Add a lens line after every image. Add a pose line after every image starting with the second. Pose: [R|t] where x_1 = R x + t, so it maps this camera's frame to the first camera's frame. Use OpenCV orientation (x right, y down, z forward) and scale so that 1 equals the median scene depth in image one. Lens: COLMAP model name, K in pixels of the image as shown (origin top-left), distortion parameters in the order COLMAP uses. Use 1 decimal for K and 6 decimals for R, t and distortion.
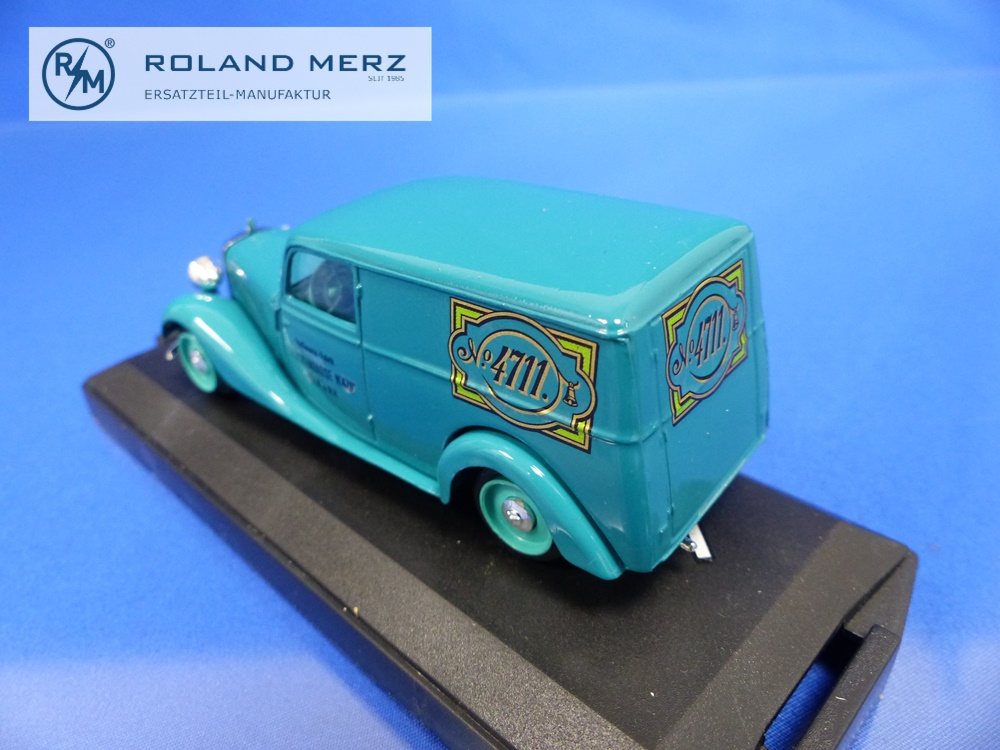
lens RADIAL K [[742.5, 0, 500.0], [0, 742.5, 375.0], [0, 0, 1]] dist [-0.019015, -0.003936]
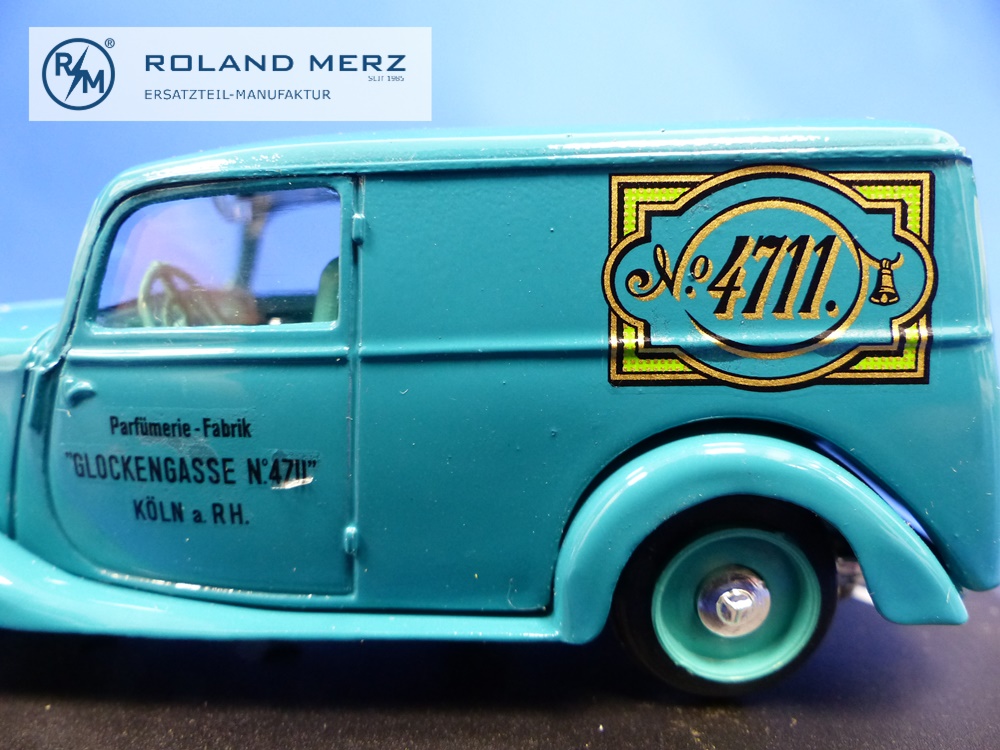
lens RADIAL K [[734.7, 0, 499.2], [0, 734.7, 360.3], [0, 0, 1]] dist [-0.005060, -0.063675]
pose [[0.796191, -0.073362, 0.600582, -0.472675], [0.292297, 0.915743, -0.275639, 0.144421], [-0.529757, 0.395009, 0.750550, 0.718475]]
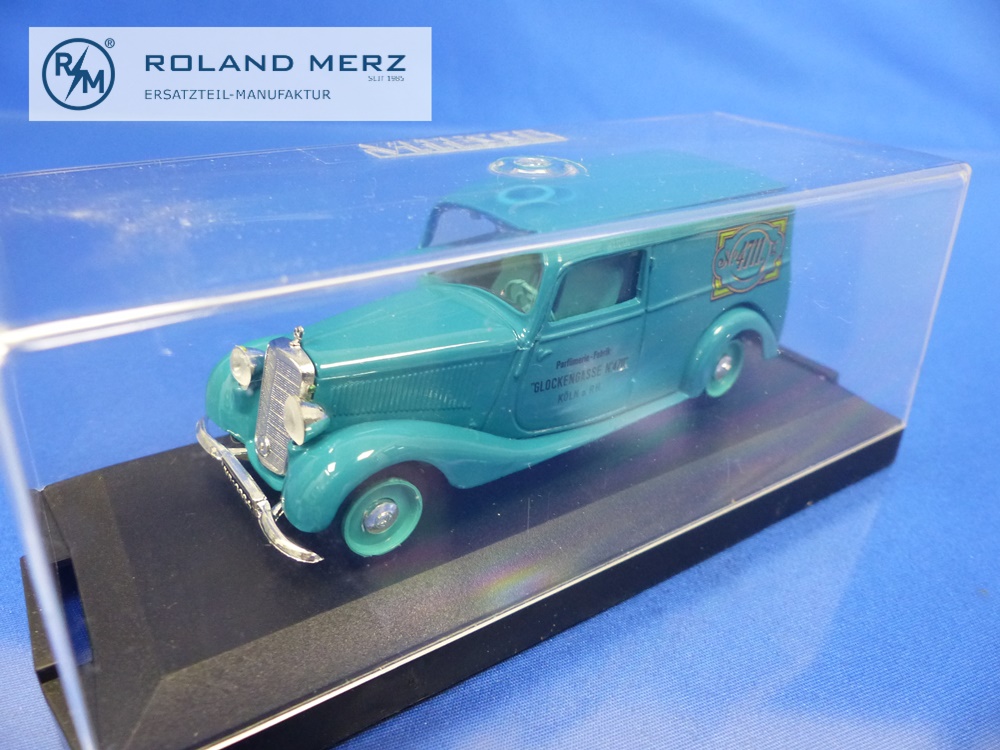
lens RADIAL K [[716.5, 0, 486.2], [0, 716.5, 371.7], [0, 0, 1]] dist [0.002869, -0.000202]
pose [[0.242950, -0.401718, 0.882948, -1.519455], [0.470259, 0.844884, 0.255005, -0.432741], [-0.848429, 0.353261, 0.394176, 0.963700]]
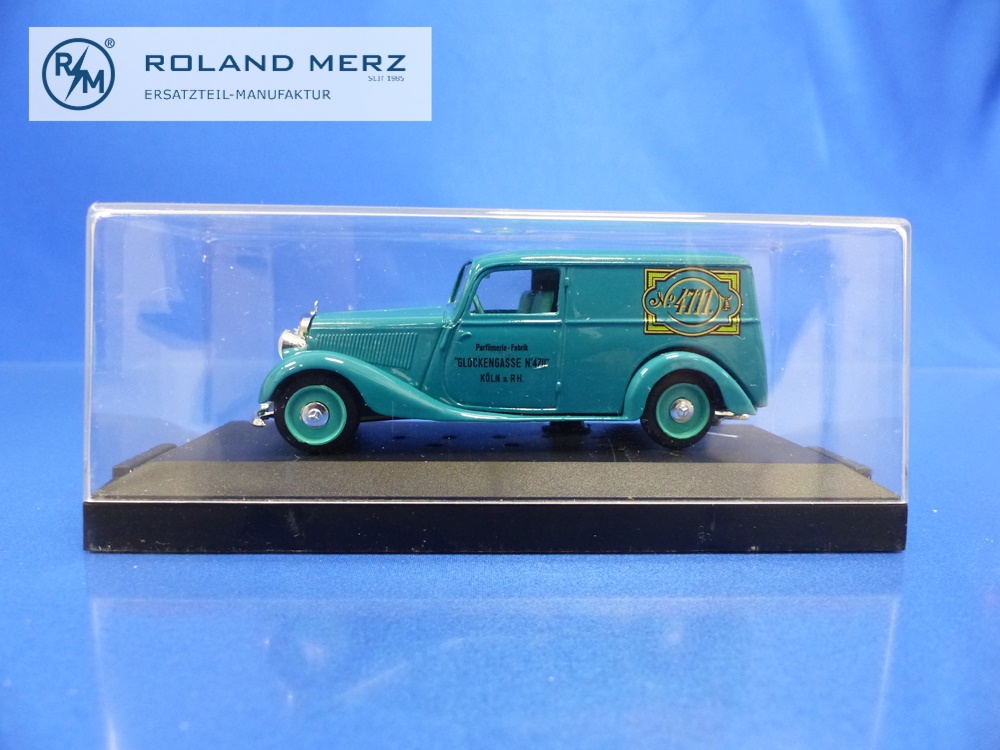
lens RADIAL K [[716.5, 0, 486.2], [0, 716.5, 371.7], [0, 0, 1]] dist [0.002869, -0.000202]
pose [[0.691509, -0.010363, 0.722293, -1.565086], [0.332182, 0.892466, -0.305220, 0.507309], [-0.641459, 0.450995, 0.620591, 0.323354]]
